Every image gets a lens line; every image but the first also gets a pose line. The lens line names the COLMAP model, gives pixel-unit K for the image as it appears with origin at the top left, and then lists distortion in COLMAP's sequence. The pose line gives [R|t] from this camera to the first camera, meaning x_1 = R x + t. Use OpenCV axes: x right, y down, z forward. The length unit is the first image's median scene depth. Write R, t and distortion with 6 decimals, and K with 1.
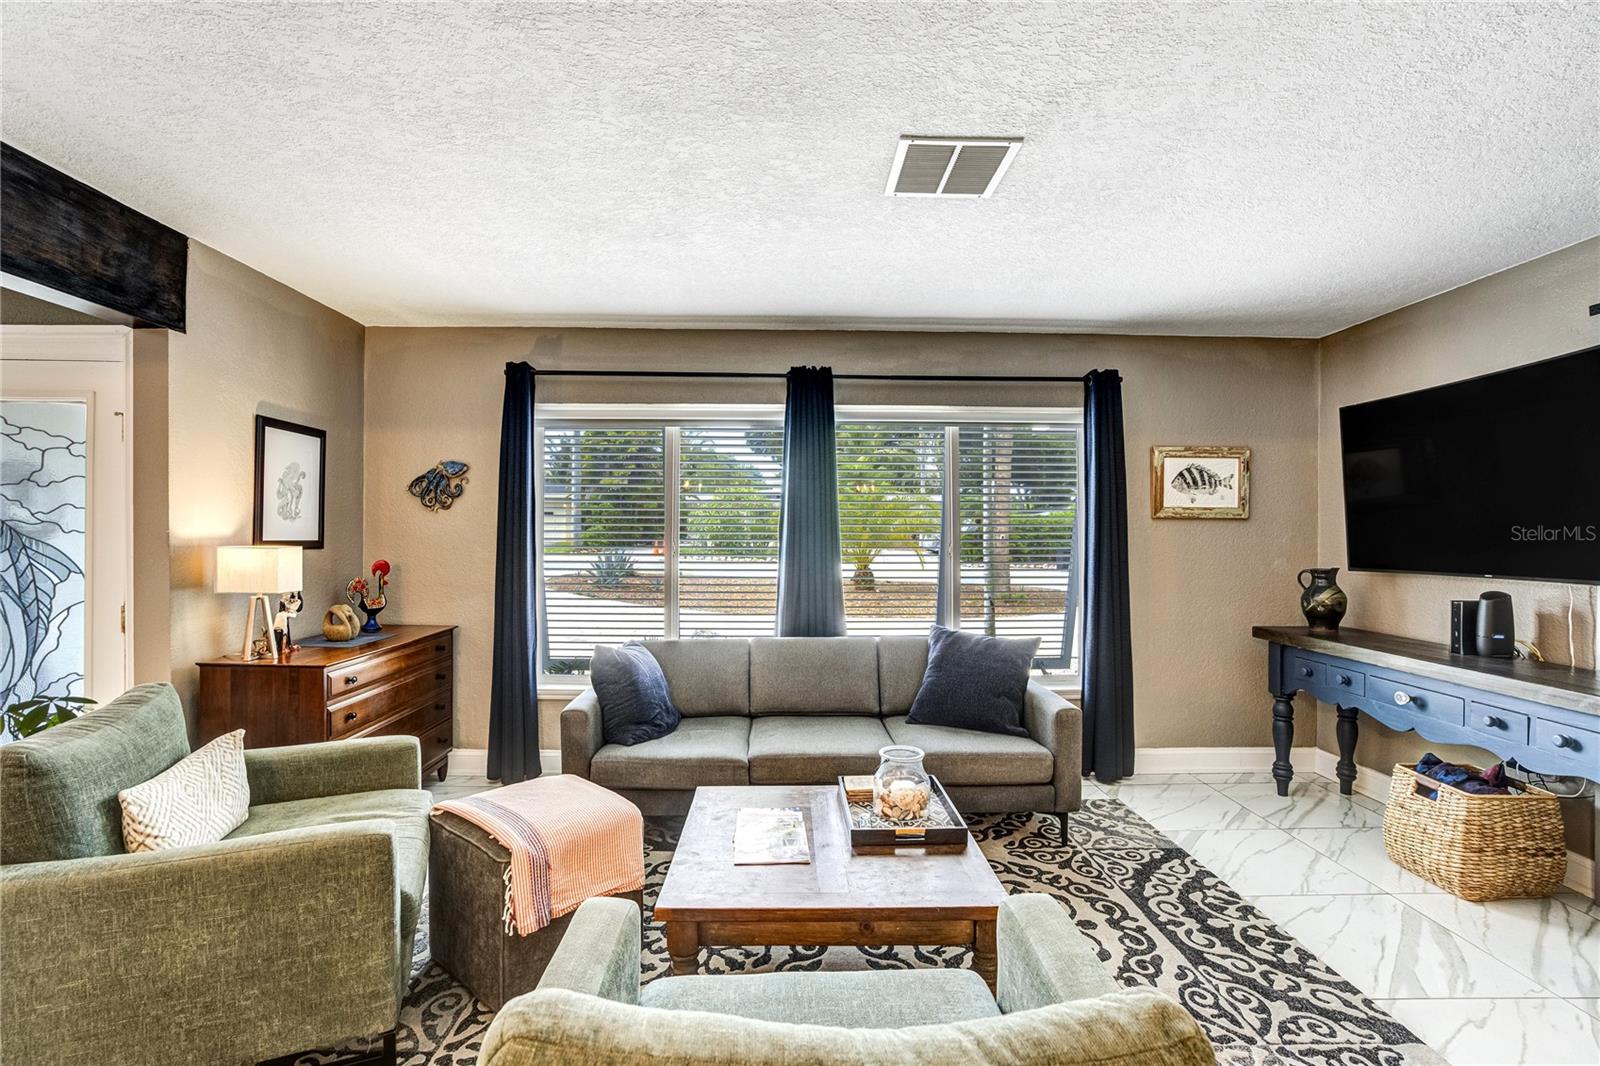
lens RADIAL K [[740.2, 0, 810.0], [0, 740.2, 524.1], [0, 0, 1]] dist [-0.017213, 0.000225]
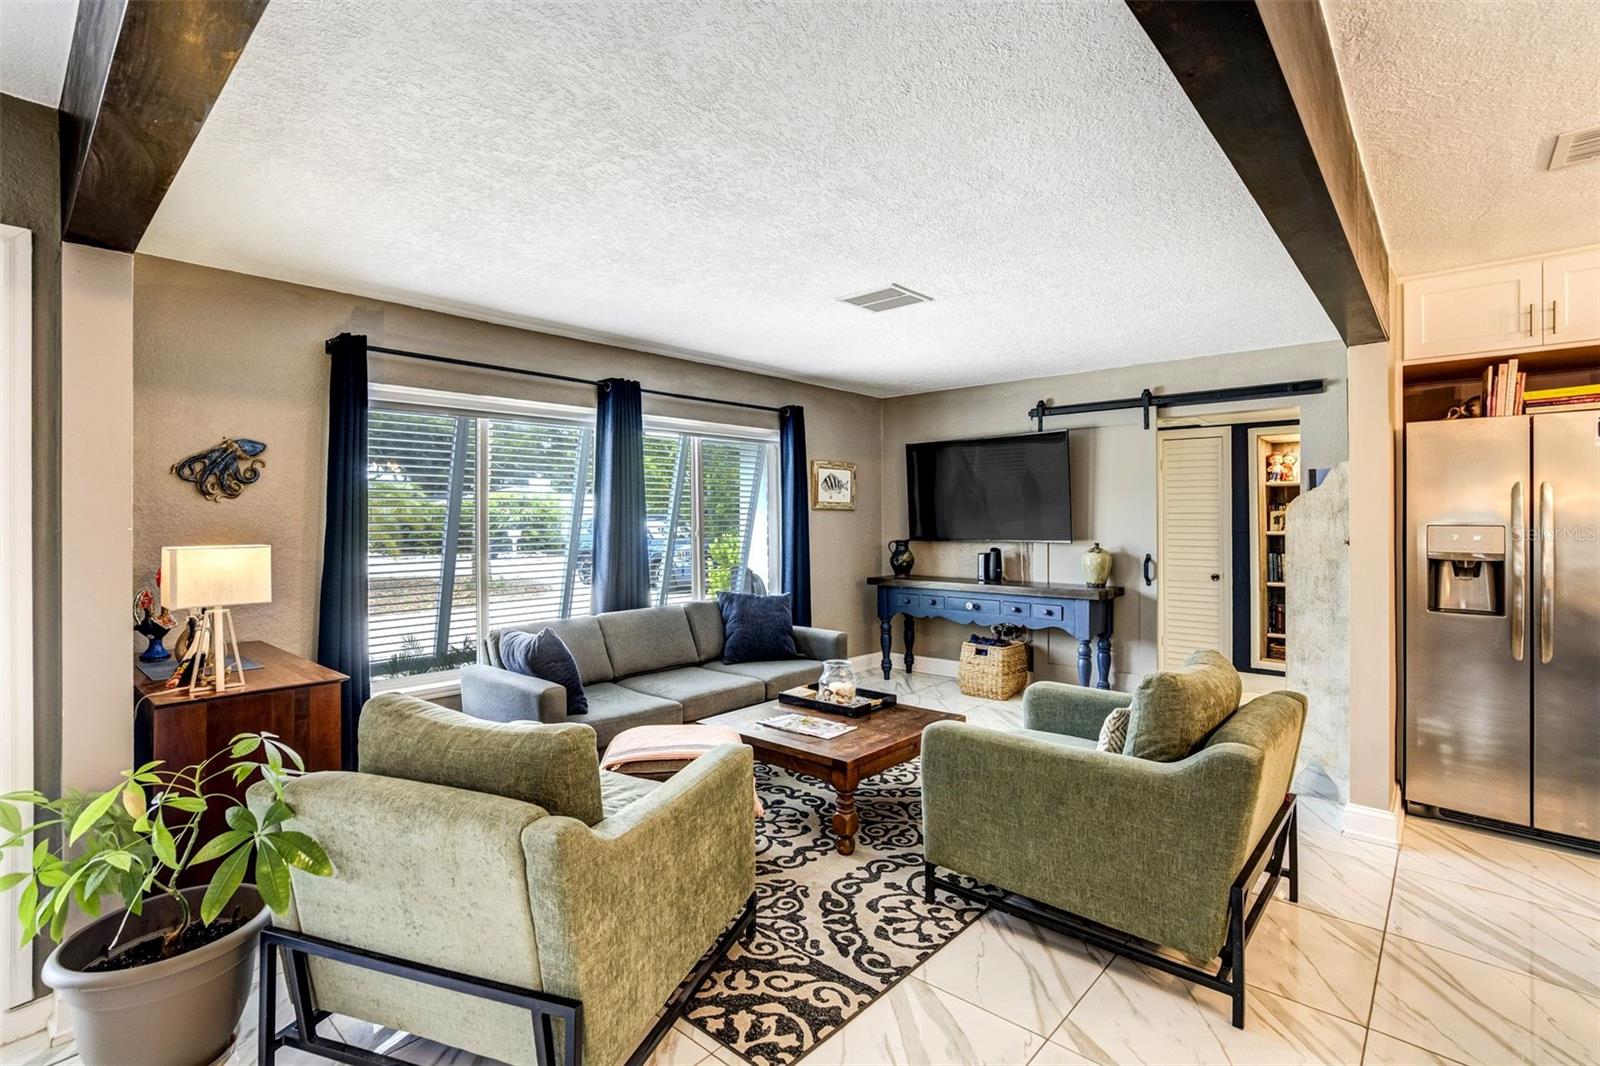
lens RADIAL K [[733.0, 0, 807.0], [0, 733.0, 507.1], [0, 0, 1]] dist [-0.013516, 0.000591]
pose [[0.697604, 0.003408, 0.716475, -0.651938], [0.002376, 0.999972, -0.007069, -0.002319], [-0.716480, 0.006634, 0.697576, -0.010055]]
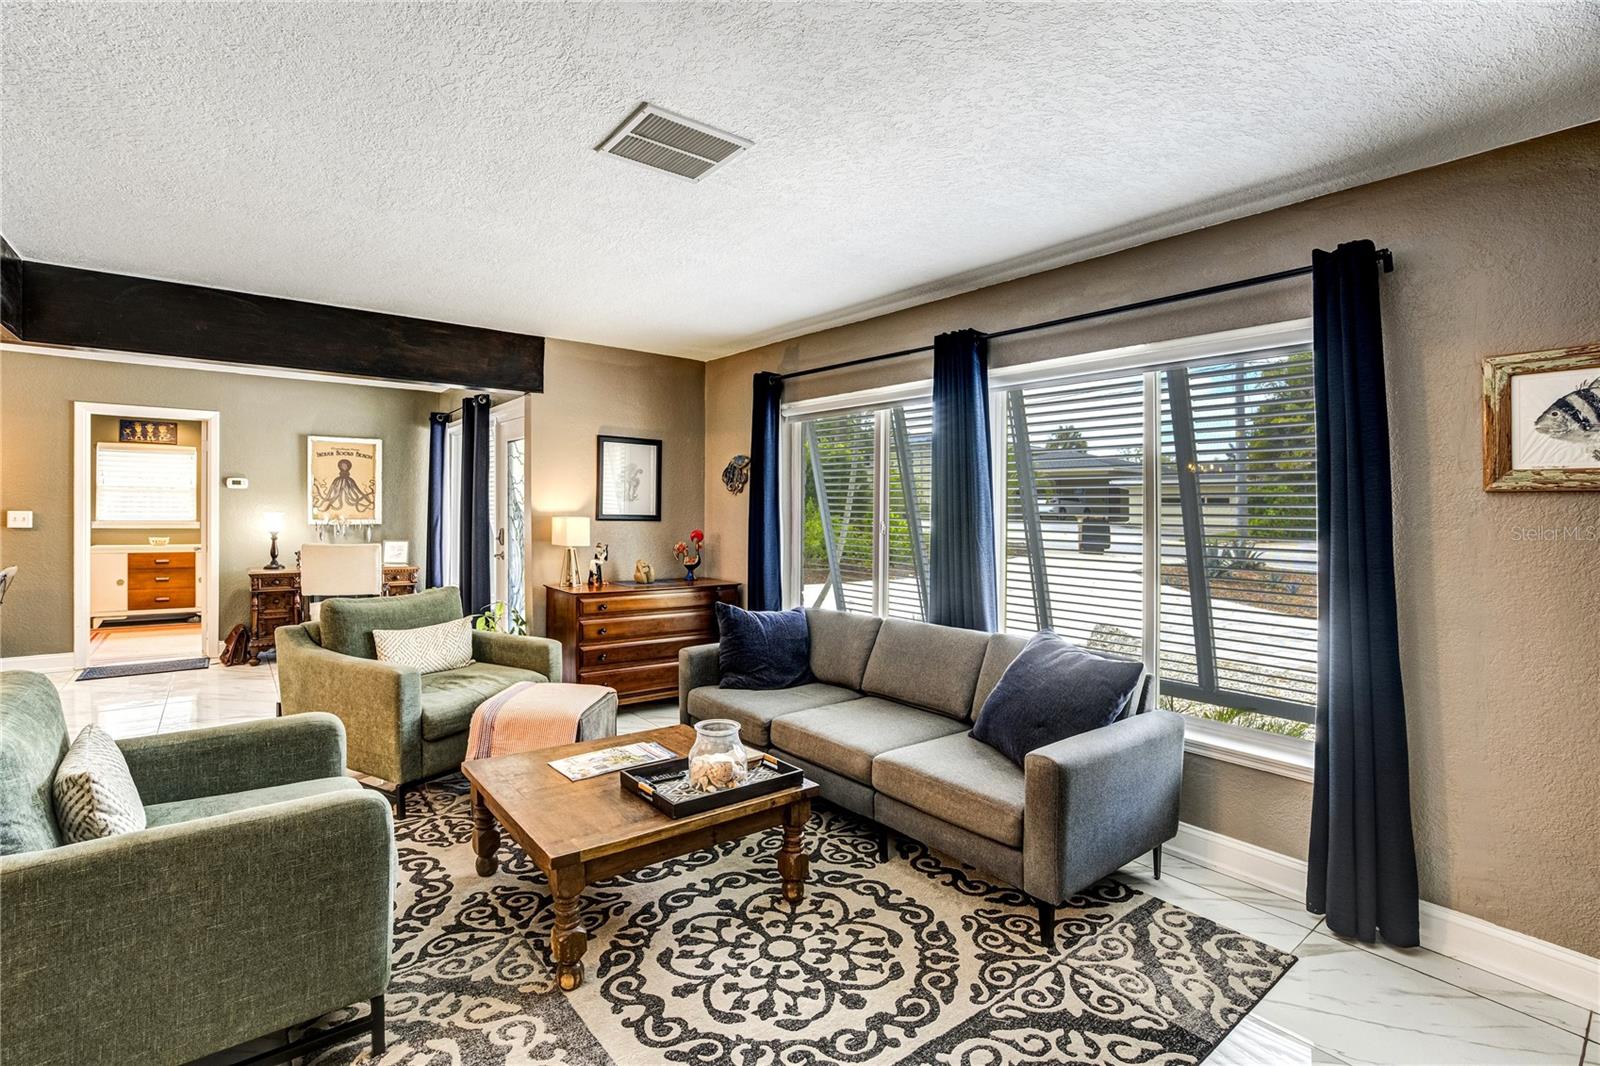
lens RADIAL K [[733.0, 0, 807.0], [0, 733.0, 507.1], [0, 0, 1]] dist [-0.013516, 0.000591]
pose [[0.605048, 0.002073, -0.796186, 0.647564], [-0.003998, 0.999992, -0.000435, 0.006244], [0.796179, 0.003446, 0.605052, 0.318266]]
